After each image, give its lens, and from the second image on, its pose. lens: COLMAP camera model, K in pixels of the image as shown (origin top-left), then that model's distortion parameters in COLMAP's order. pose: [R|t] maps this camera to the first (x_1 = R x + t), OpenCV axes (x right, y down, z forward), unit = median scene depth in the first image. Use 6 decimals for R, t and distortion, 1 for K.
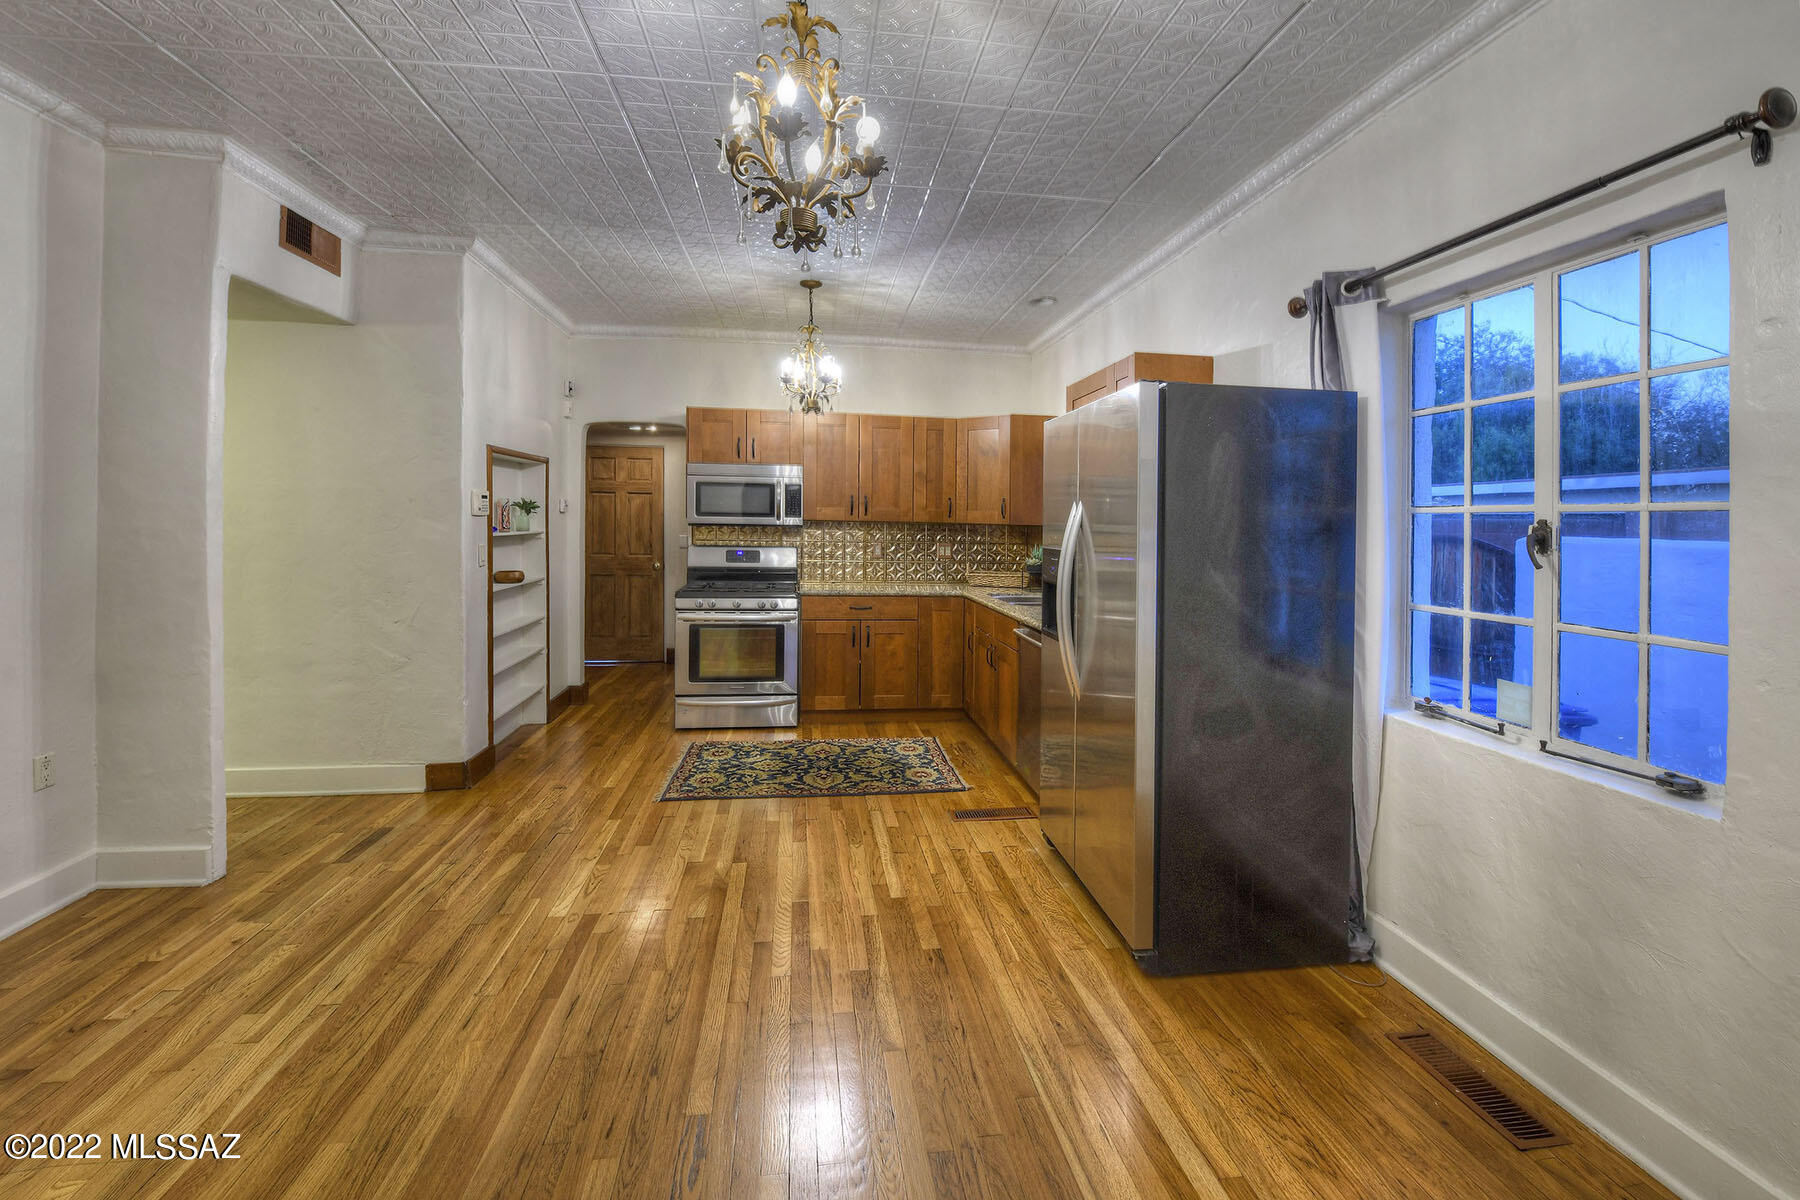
lens RADIAL K [[745.4, 0, 891.5], [0, 745.4, 510.6], [0, 0, 1]] dist [-0.017451, -0.000794]
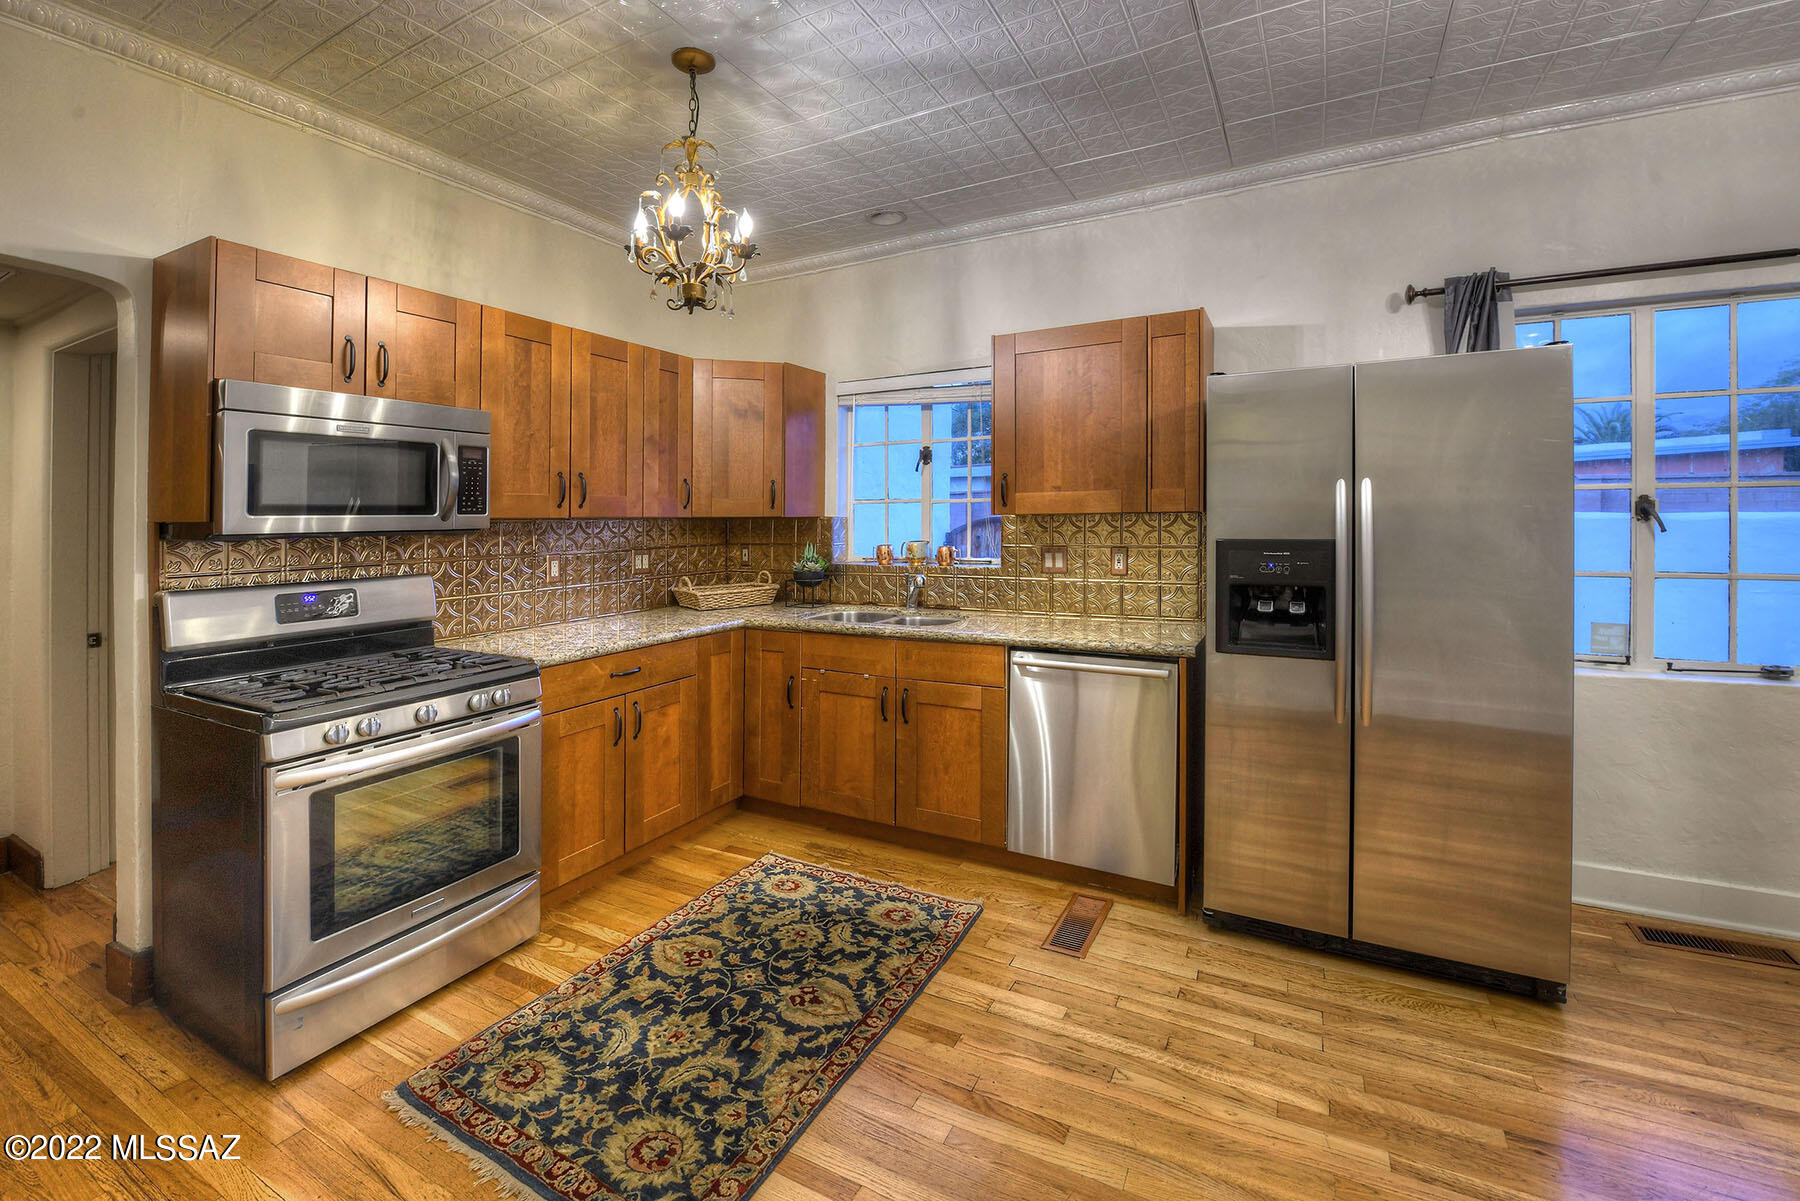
lens RADIAL K [[787.9, 0, 897.7], [0, 787.9, 493.7], [0, 0, 1]] dist [-0.017409, 0.000120]
pose [[0.594320, -0.003090, 0.804222, -0.423281], [0.011012, 0.999930, -0.004296, 0.000949], [-0.804153, 0.011409, 0.594313, 0.518593]]
